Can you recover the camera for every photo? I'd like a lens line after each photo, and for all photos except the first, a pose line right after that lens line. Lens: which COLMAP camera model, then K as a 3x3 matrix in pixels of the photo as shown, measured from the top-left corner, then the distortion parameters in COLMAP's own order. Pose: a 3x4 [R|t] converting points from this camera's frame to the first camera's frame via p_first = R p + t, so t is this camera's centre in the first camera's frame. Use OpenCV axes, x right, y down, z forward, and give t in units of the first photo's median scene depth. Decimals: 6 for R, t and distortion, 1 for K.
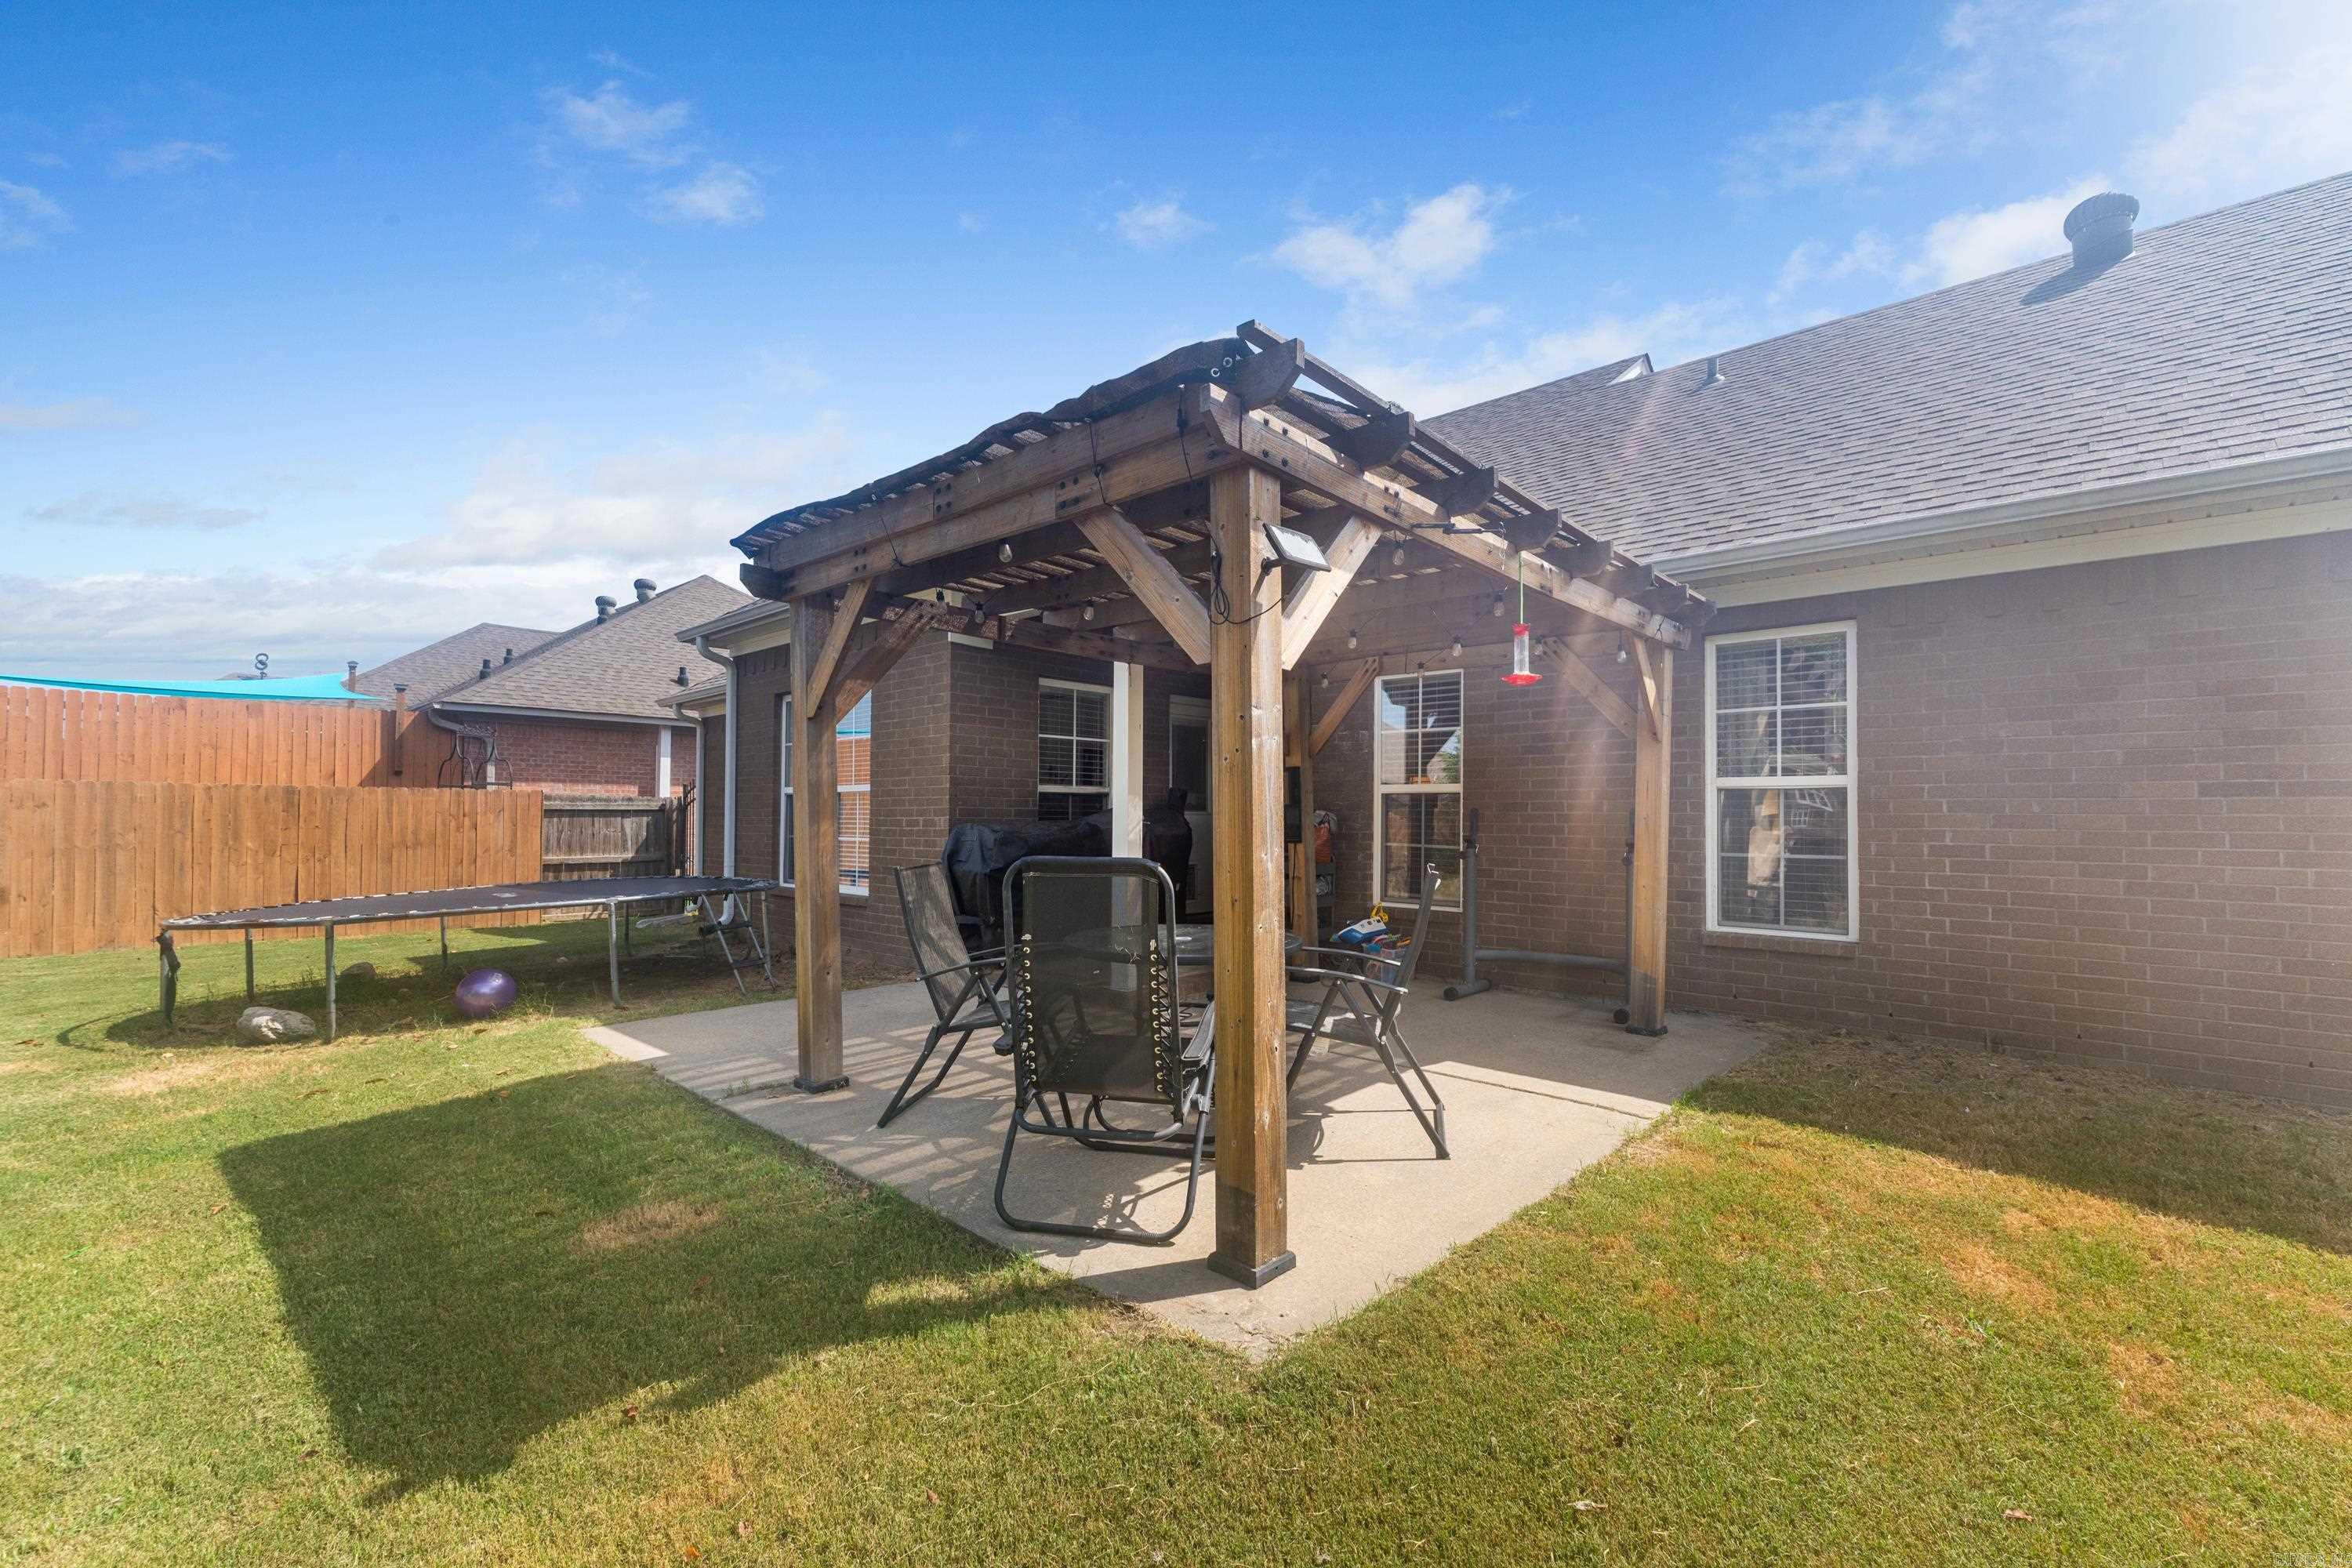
lens RADIAL K [[1000.9, 0, 1181.6], [0, 1000.9, 798.5], [0, 0, 1]] dist [0.004502, 0.000144]
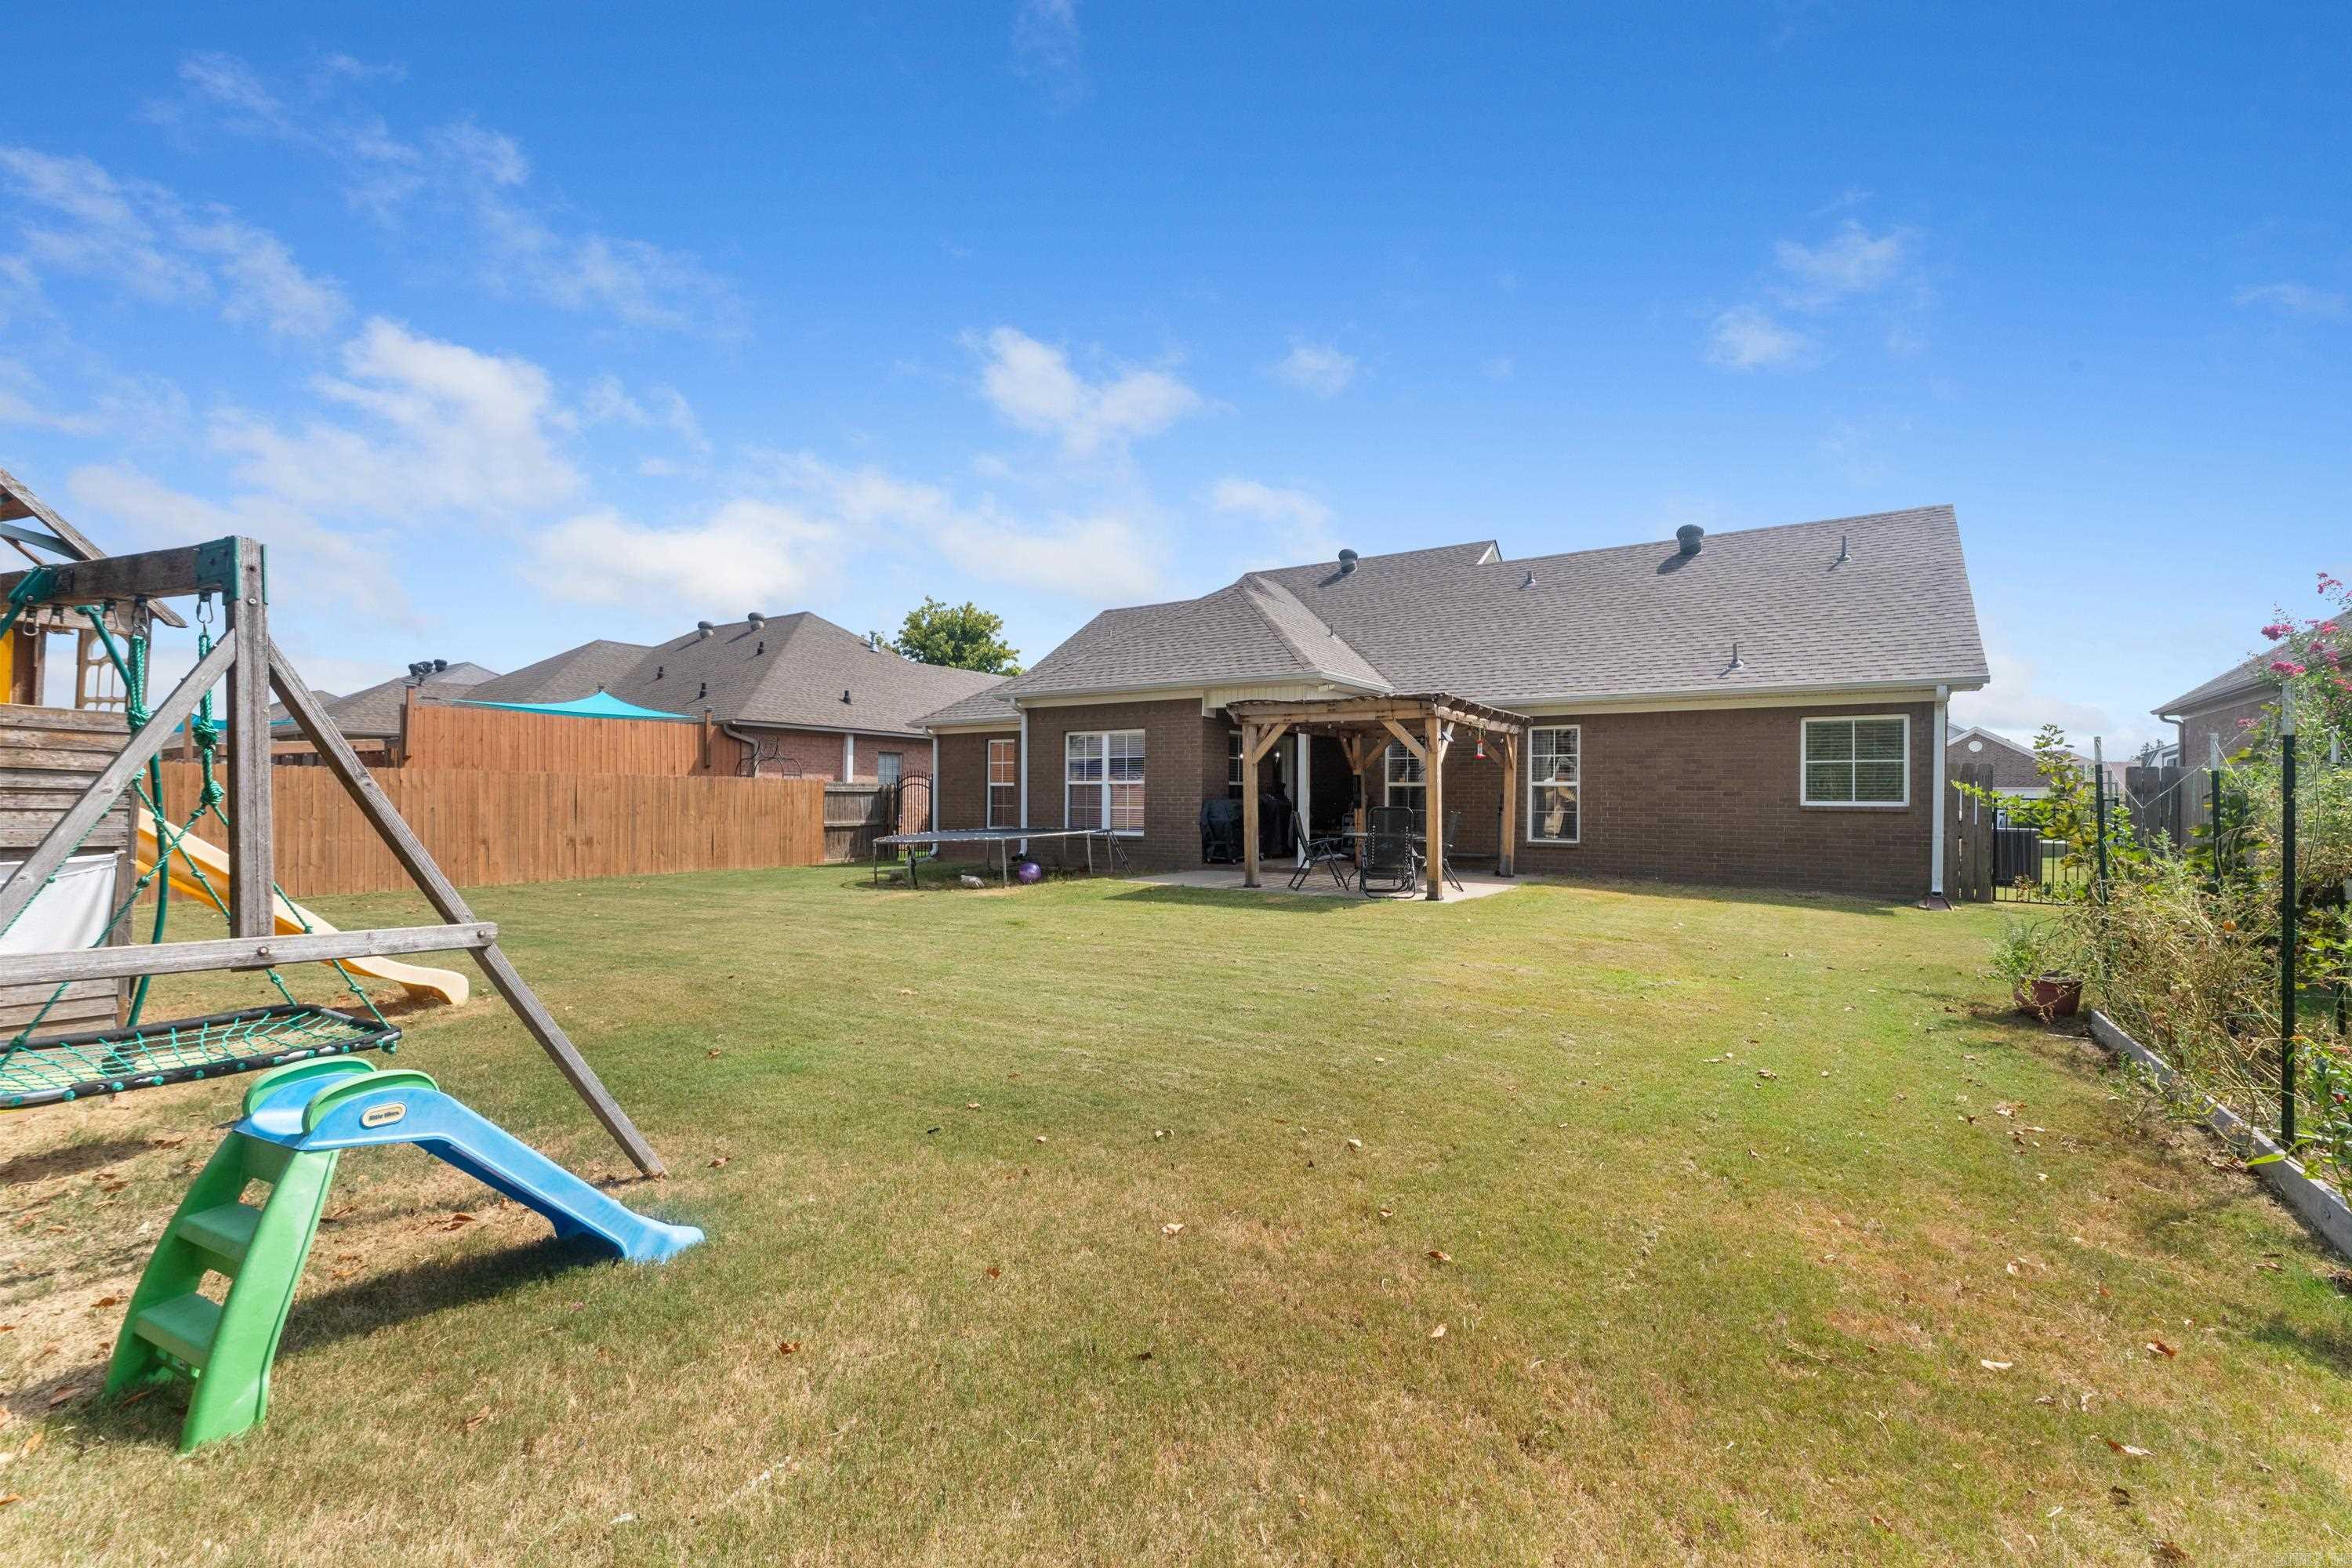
lens RADIAL K [[1000.9, 0, 1177.0], [0, 1000.9, 784.9], [0, 0, 1]] dist [0.004502, 0.000144]
pose [[0.987791, 0.003525, 0.155744, -0.590413], [-0.004478, 0.999973, 0.005767, -0.018583], [-0.155720, -0.006394, 0.987781, -1.077434]]
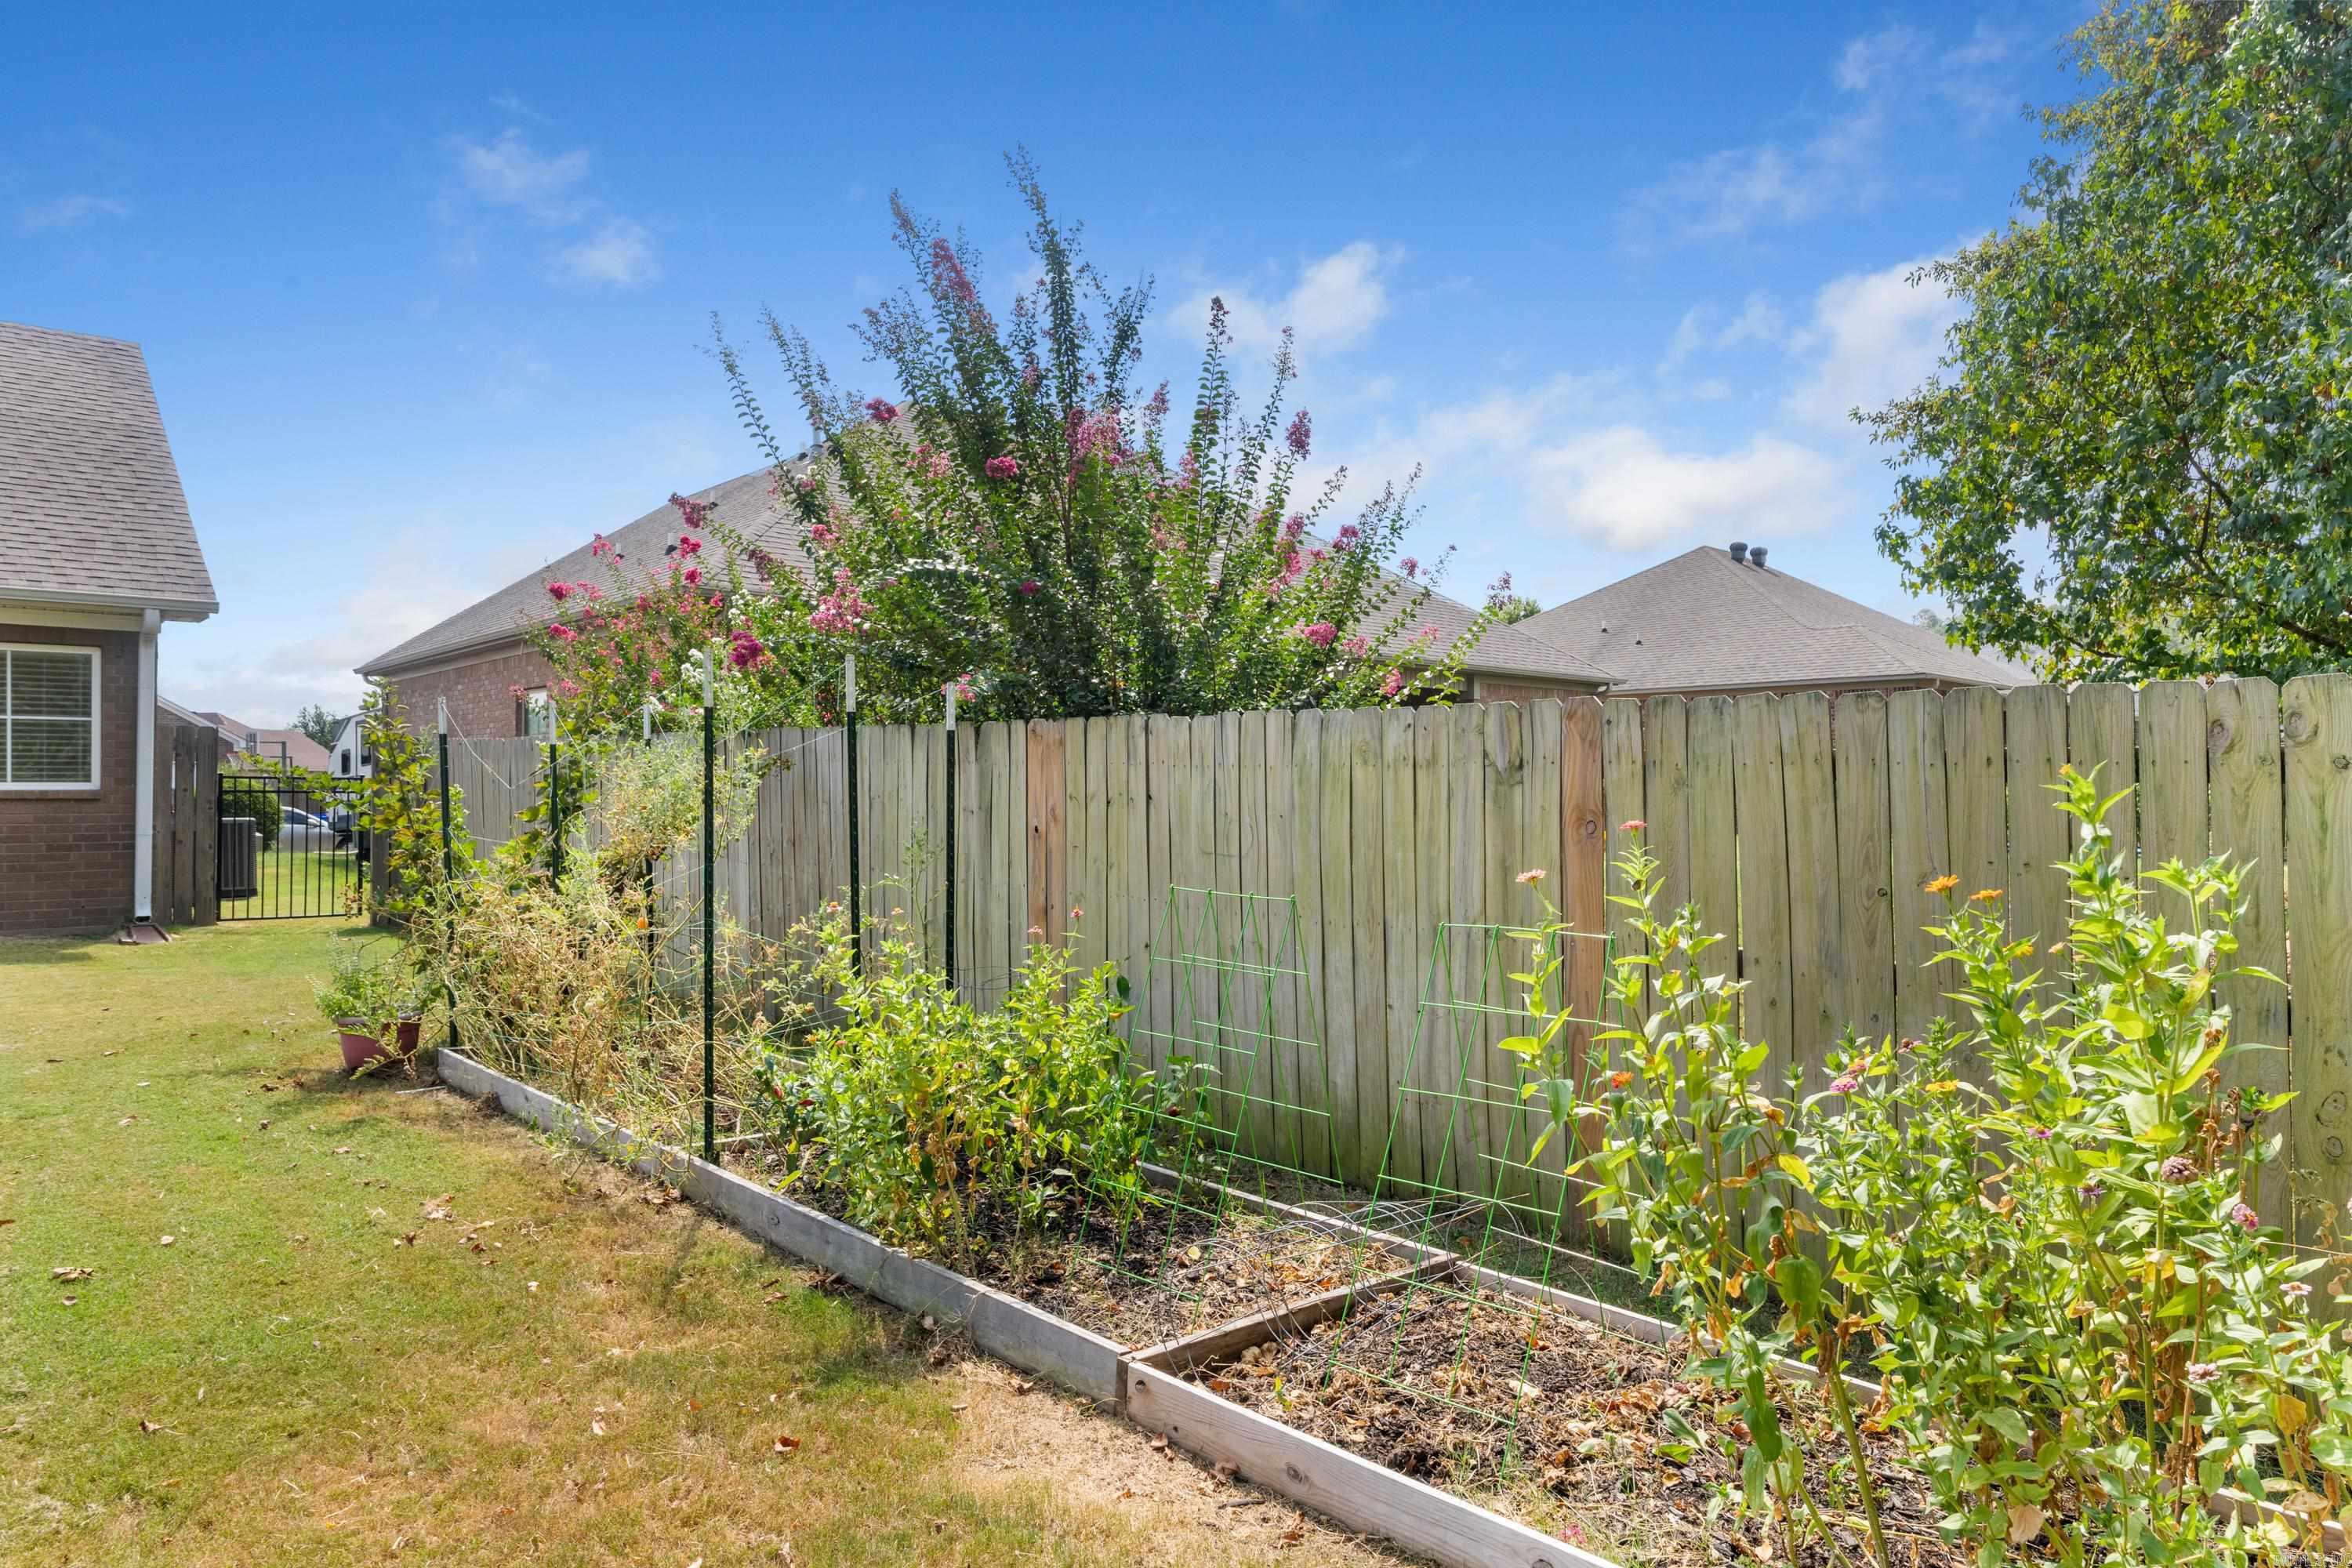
lens RADIAL K [[1439.6, 0, 1182.2], [0, 1439.6, 778.8], [0, 0, 1]] dist [0.002300, 0.000379]
pose [[0.072784, -0.003175, 0.997343, -0.604844], [-0.017026, 0.999845, 0.004425, -0.016731], [-0.997202, -0.017303, 0.072719, -0.879820]]
